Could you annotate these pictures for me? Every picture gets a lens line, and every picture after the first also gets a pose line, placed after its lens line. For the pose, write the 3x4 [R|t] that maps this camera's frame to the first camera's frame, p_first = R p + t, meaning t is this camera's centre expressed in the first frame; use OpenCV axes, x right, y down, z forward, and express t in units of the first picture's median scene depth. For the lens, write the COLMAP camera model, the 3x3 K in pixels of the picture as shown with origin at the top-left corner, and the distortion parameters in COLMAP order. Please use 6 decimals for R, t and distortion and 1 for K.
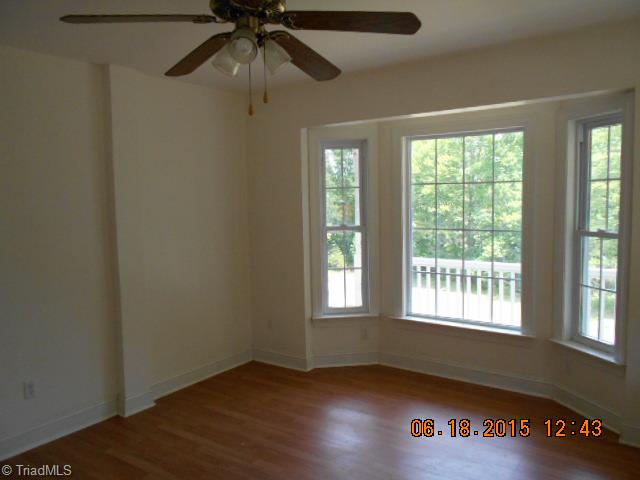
lens RADIAL K [[495.1, 0, 320.0], [0, 495.1, 240.0], [0, 0, 1]] dist [0.005896, 0.007996]
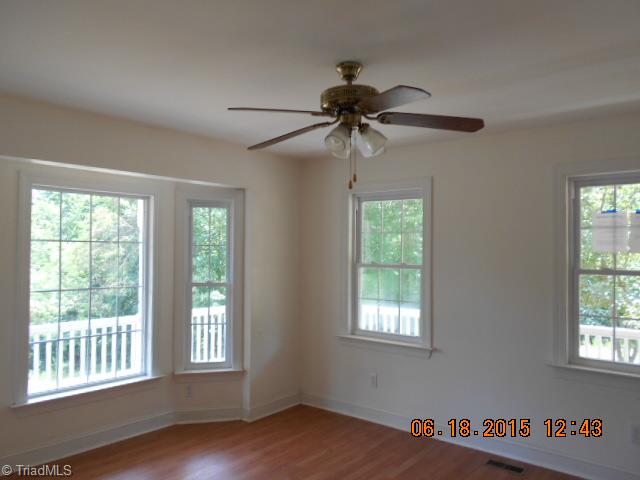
lens RADIAL K [[495.1, 0, 320.0], [0, 495.1, 240.0], [0, 0, 1]] dist [0.005896, 0.007996]
pose [[0.084375, 0.053113, 0.995018, -0.710692], [0.083183, 0.994717, -0.060151, -0.021818], [-0.992956, 0.087844, 0.079511, 0.505644]]
